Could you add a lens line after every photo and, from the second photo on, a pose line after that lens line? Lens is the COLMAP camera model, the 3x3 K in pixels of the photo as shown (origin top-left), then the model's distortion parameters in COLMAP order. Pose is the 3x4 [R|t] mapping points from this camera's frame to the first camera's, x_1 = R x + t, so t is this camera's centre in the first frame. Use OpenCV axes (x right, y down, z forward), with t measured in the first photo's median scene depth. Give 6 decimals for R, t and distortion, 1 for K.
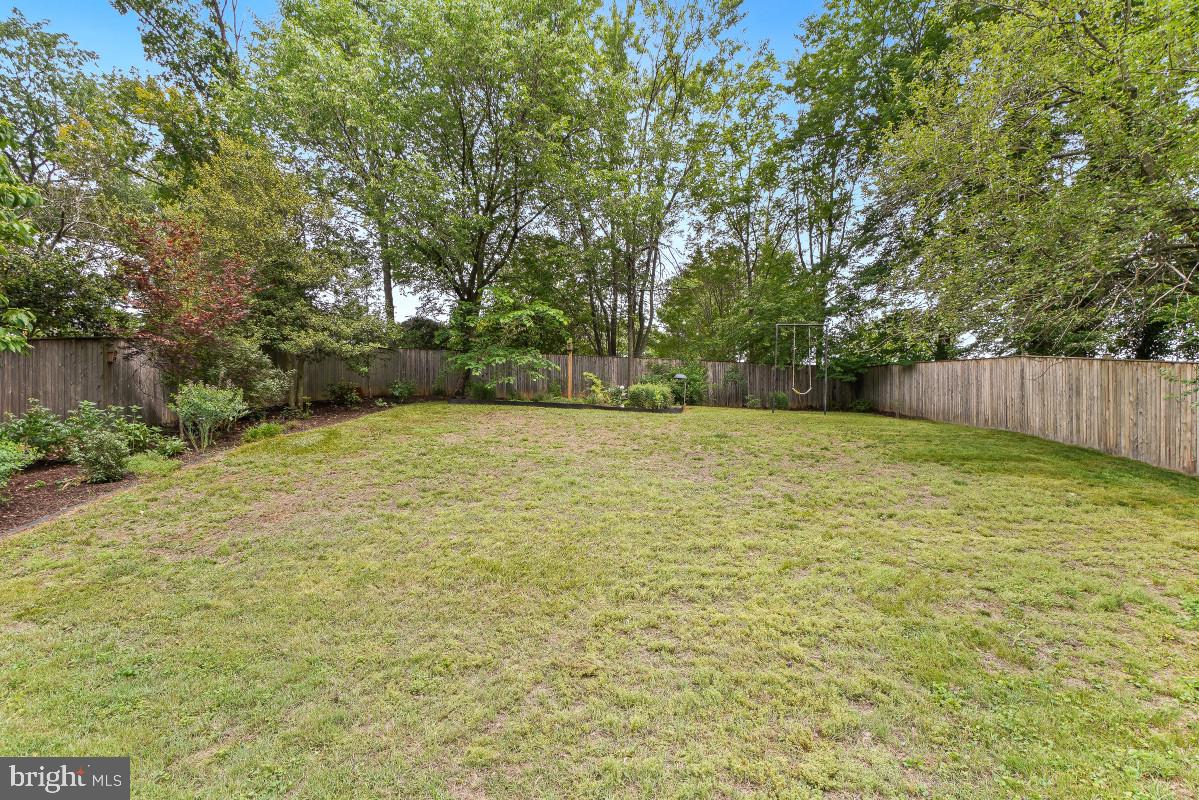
lens RADIAL K [[590.1, 0, 598.8], [0, 590.1, 464.6], [0, 0, 1]] dist [-0.001154, -0.000173]
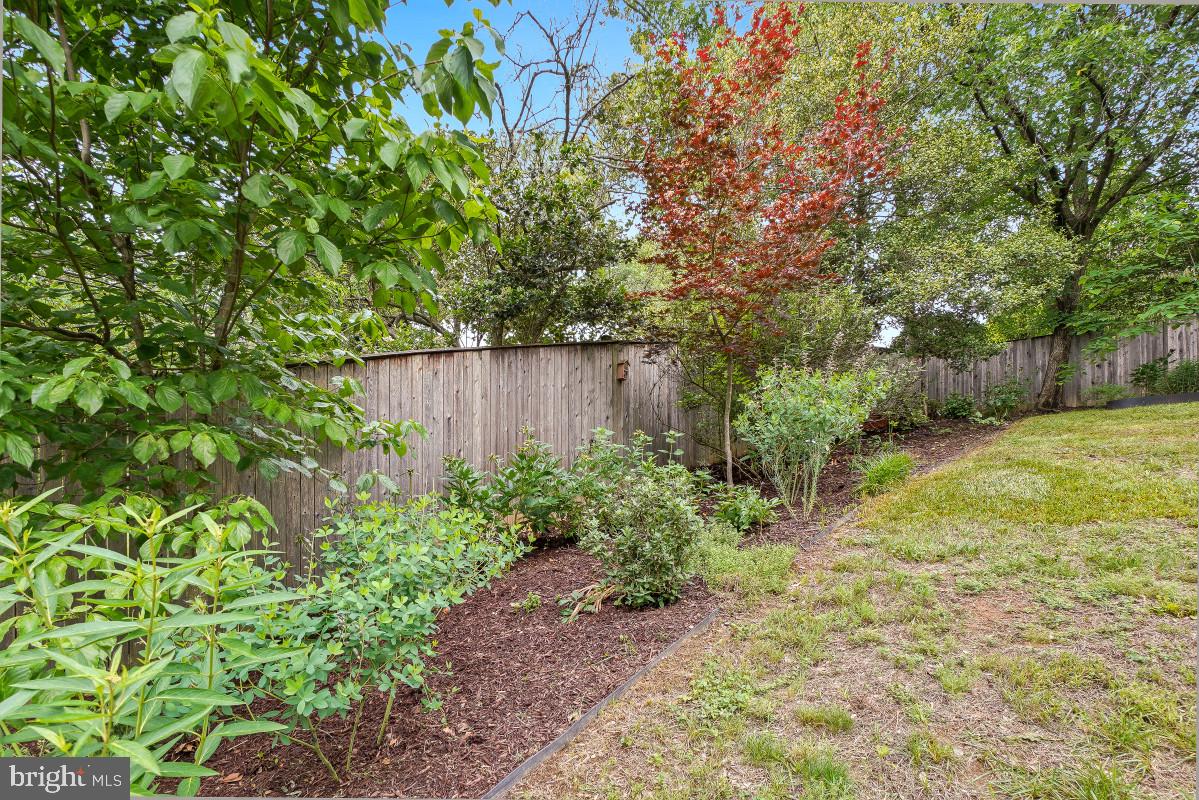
lens RADIAL K [[528.4, 0, 599.5], [0, 528.4, 404.0], [0, 0, 1]] dist [-0.002677, -0.000336]
pose [[0.785688, -0.143255, -0.601807, -0.561682], [0.014124, 0.976718, -0.214061, -0.024756], [0.618461, 0.159685, 0.769419, 0.608852]]
